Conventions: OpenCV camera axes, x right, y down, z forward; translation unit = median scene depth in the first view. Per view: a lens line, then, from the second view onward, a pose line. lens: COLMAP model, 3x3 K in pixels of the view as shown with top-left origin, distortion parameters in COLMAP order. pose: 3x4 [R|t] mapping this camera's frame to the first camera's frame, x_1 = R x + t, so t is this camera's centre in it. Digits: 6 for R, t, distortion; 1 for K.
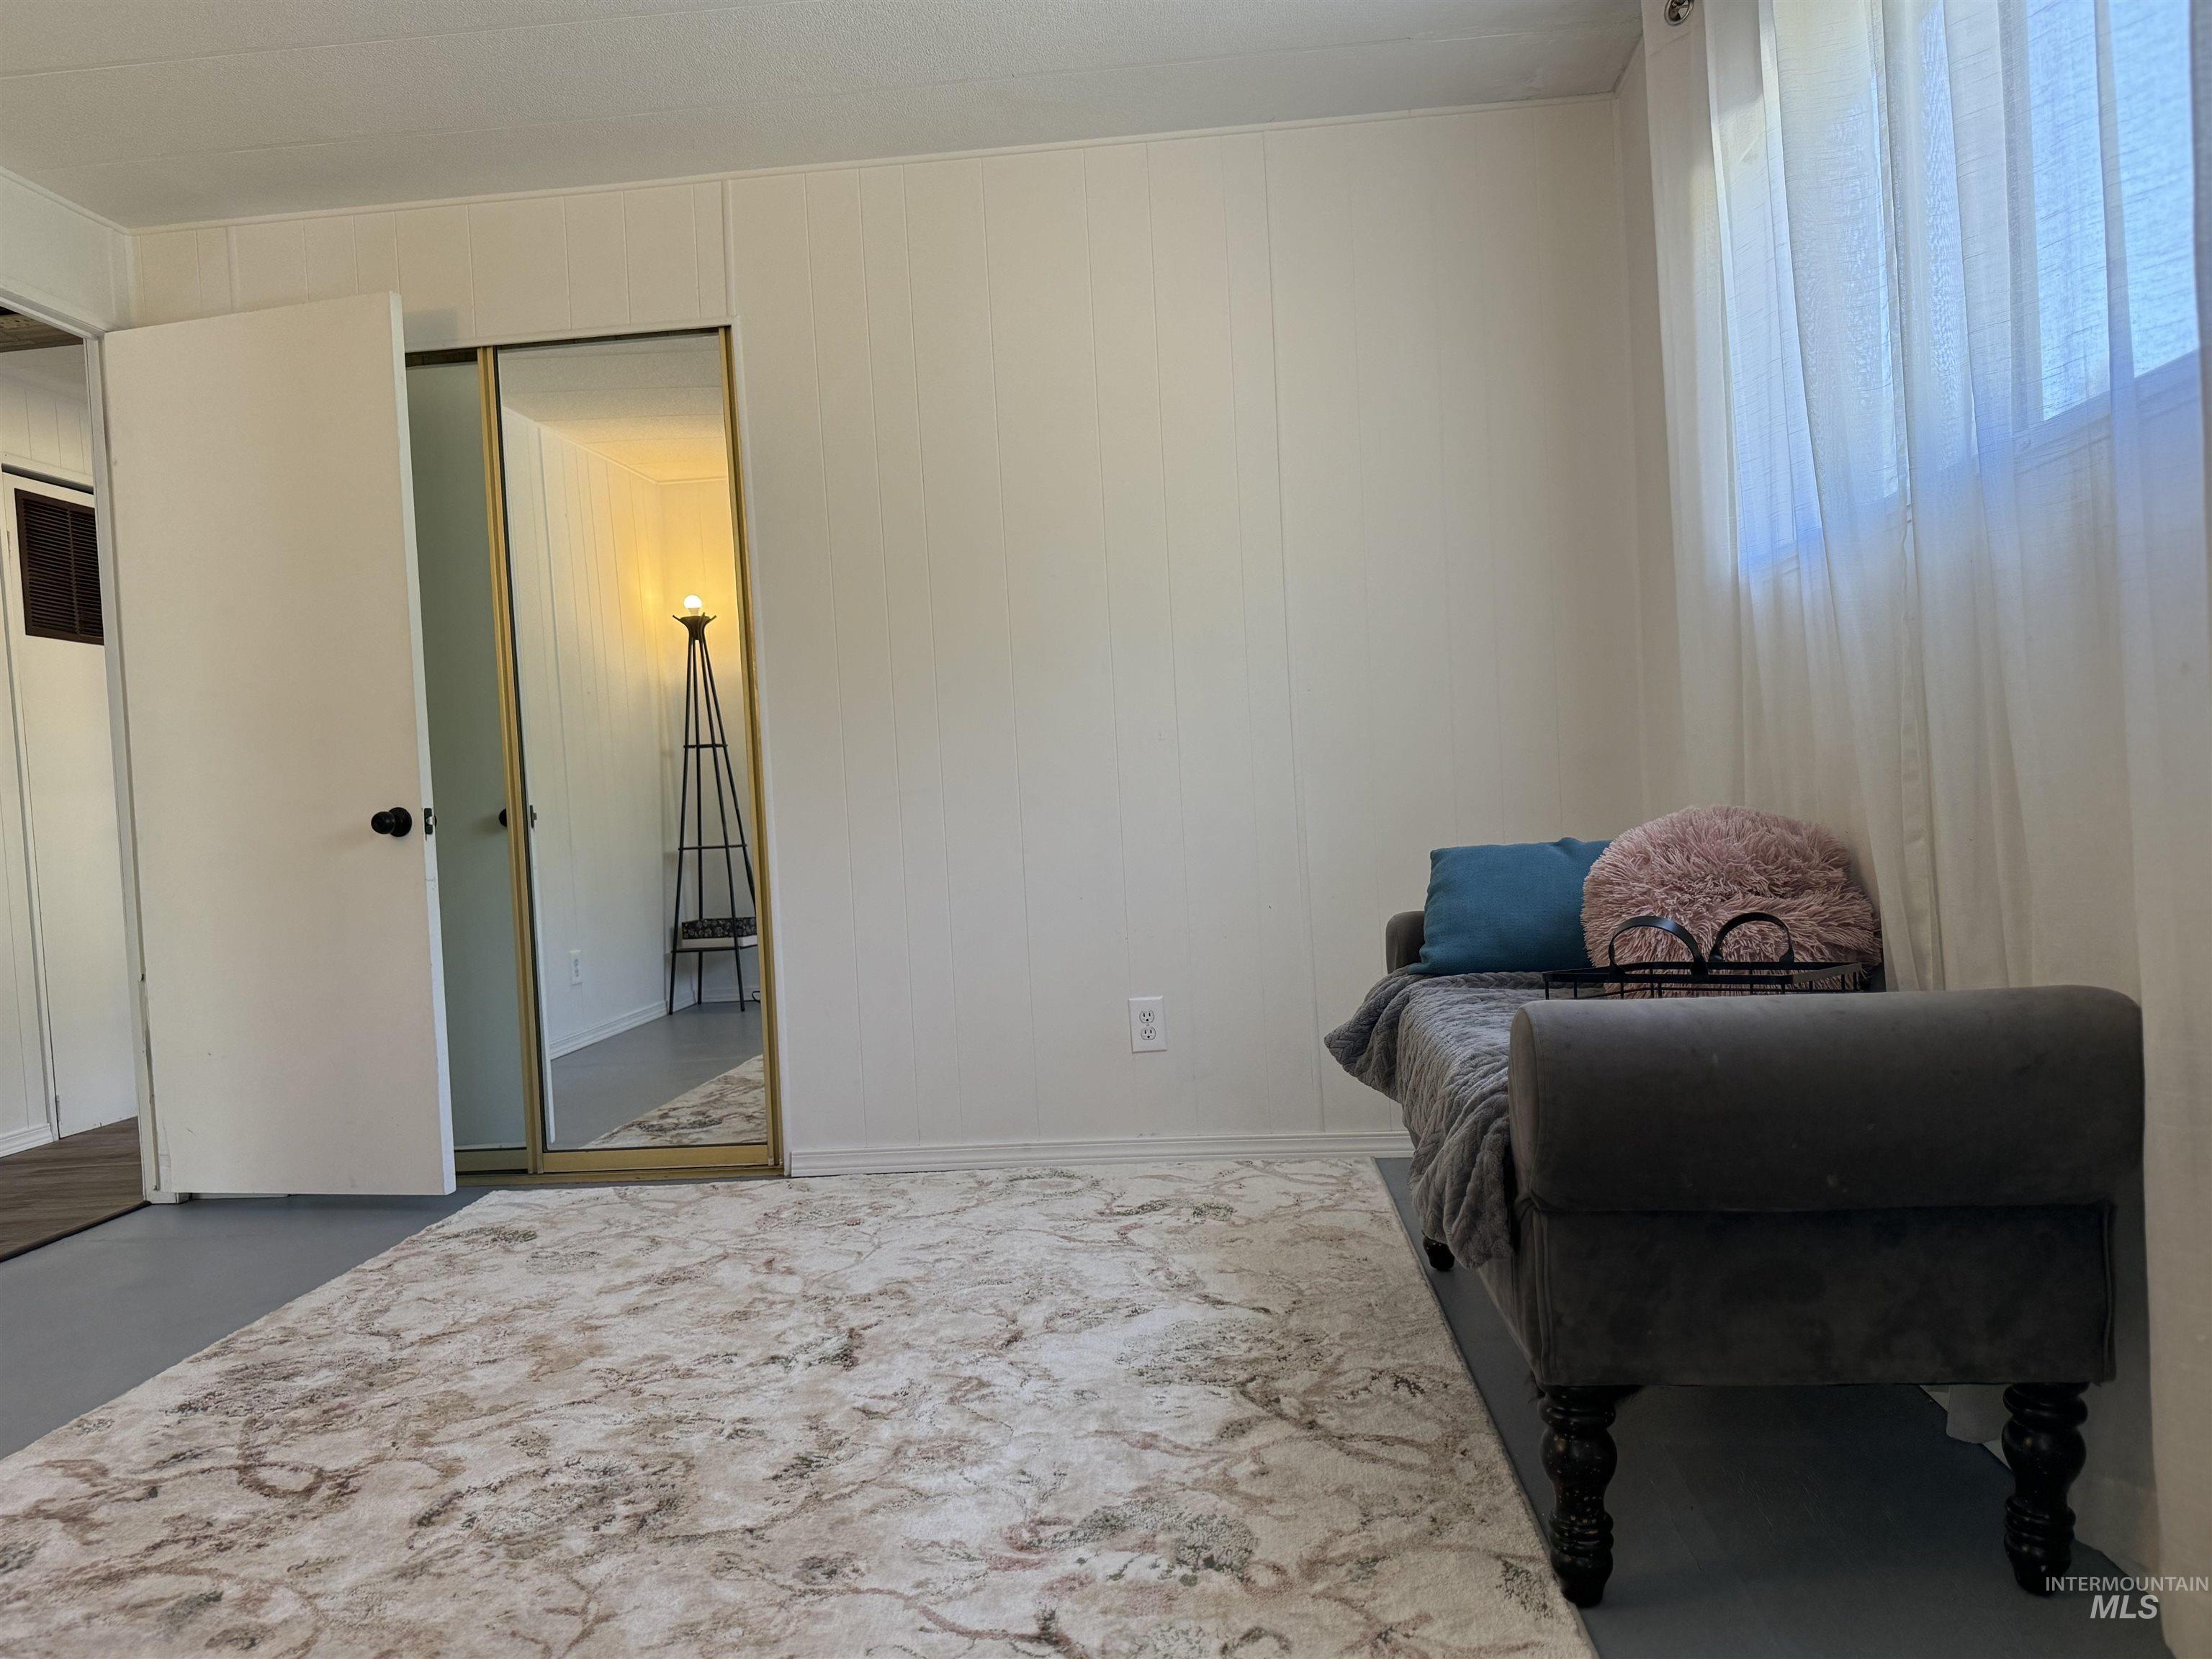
lens RADIAL K [[1636.7, 0, 1106.0], [0, 1636.7, 829.5], [0, 0, 1]] dist [0.084324, -0.130718]
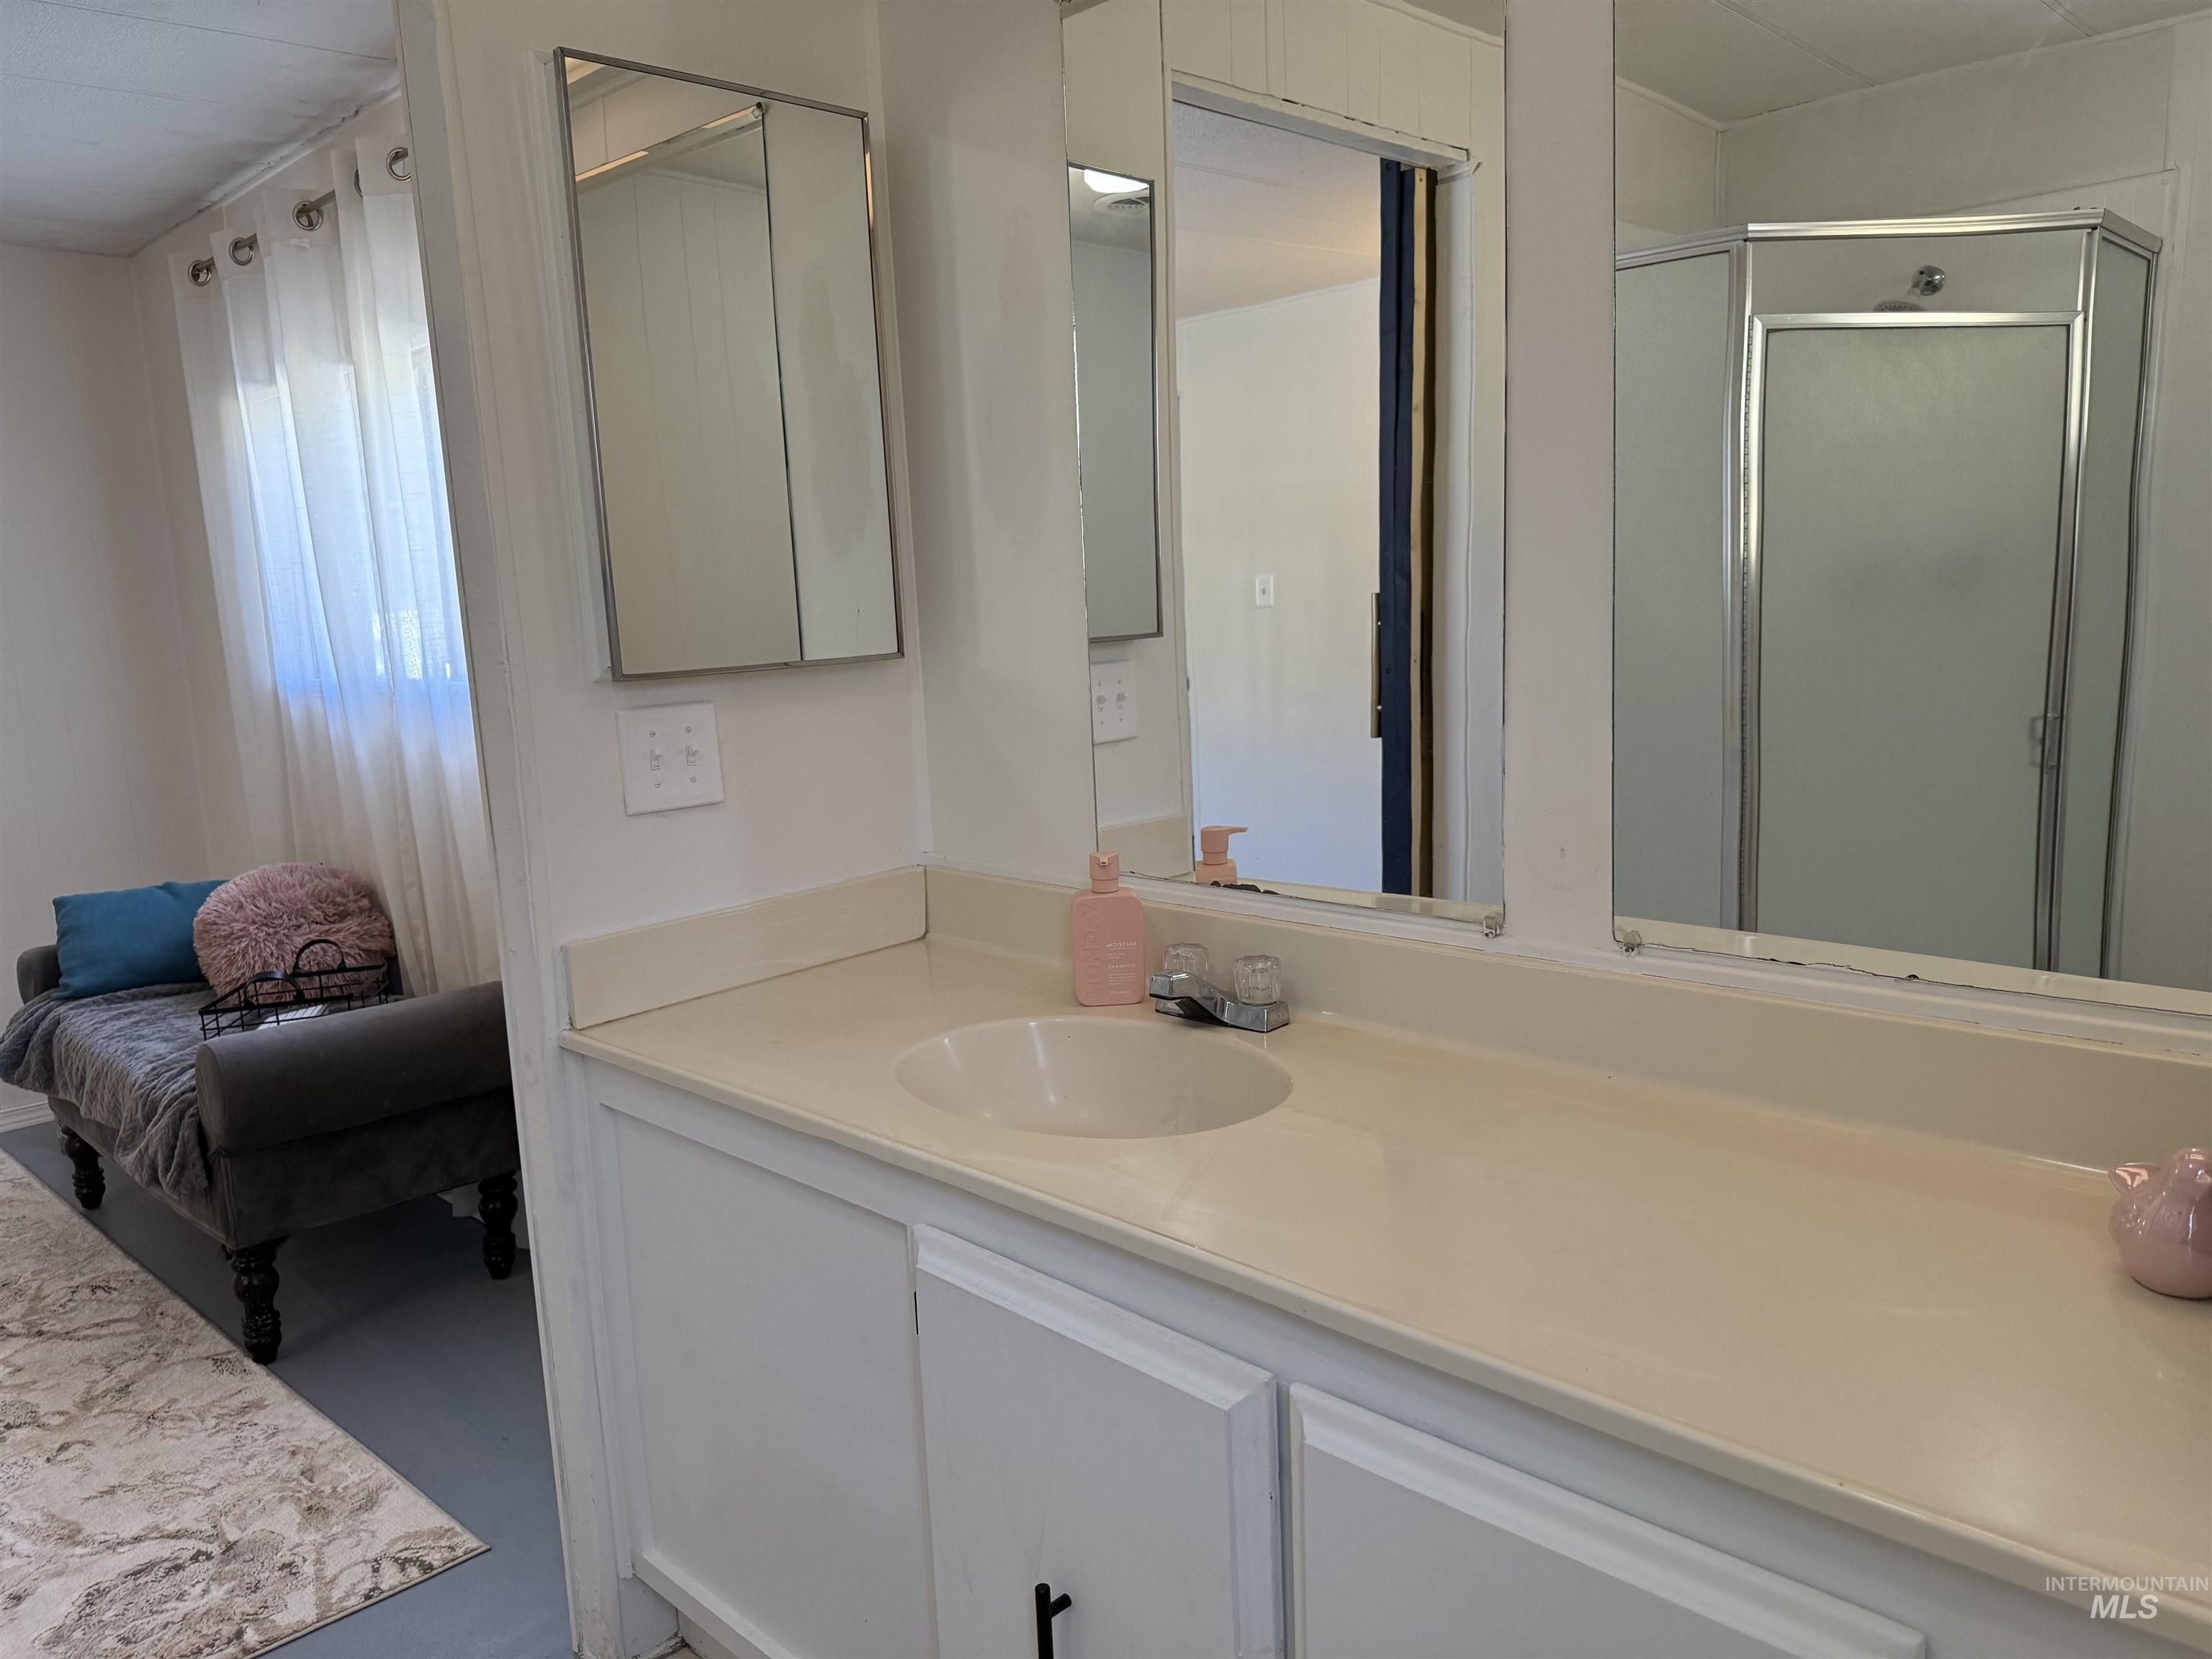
lens RADIAL K [[1599.9, 0, 1106.0], [0, 1599.9, 829.5], [0, 0, 1]] dist [-0.006326, -0.005011]
pose [[0.639825, -0.095597, 0.762552, -0.279364], [0.026773, 0.994404, 0.102199, -0.184080], [-0.768054, -0.044973, 0.638803, -0.552219]]
